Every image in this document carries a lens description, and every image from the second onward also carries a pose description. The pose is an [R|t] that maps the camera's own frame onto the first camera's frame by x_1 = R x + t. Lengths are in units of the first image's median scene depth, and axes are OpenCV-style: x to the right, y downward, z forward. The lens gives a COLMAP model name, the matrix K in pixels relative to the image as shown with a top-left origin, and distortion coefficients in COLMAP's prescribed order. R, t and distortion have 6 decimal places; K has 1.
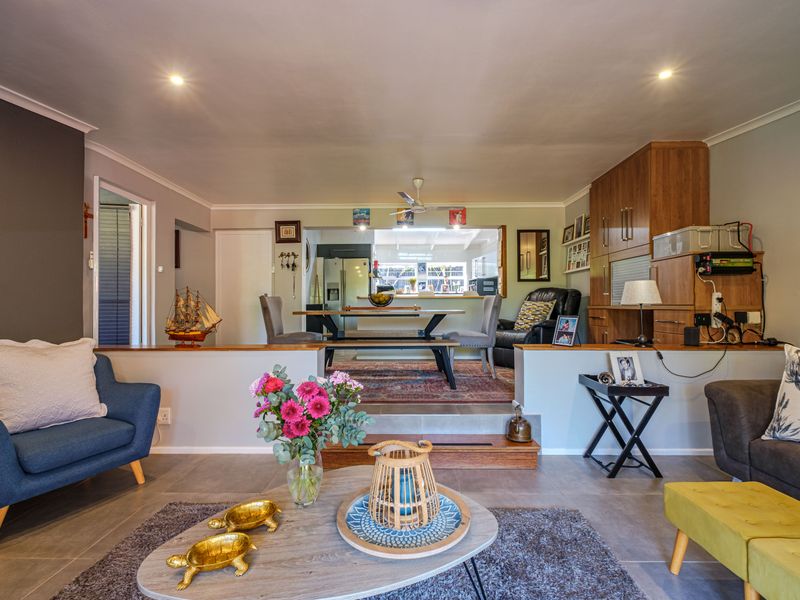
lens RADIAL K [[401.2, 0, 400.0], [0, 401.2, 300.0], [0, 0, 1]] dist [-0.002061, 0.000181]
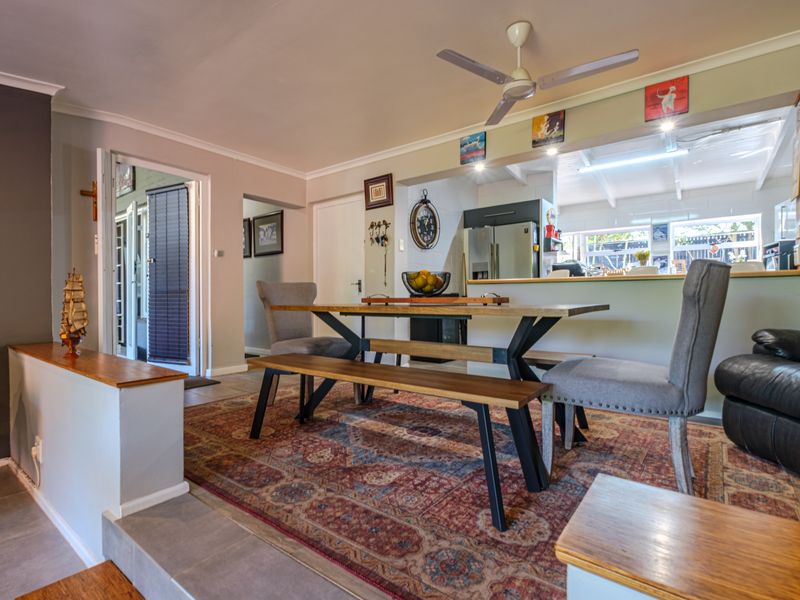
lens RADIAL K [[401.2, 0, 400.0], [0, 401.2, 300.0], [0, 0, 1]] dist [-0.002061, 0.000181]
pose [[0.781624, 0.004756, -0.623732, 0.197580], [0.009688, 0.999758, 0.019763, 0.008127], [0.623675, -0.021490, 0.781389, 0.460744]]
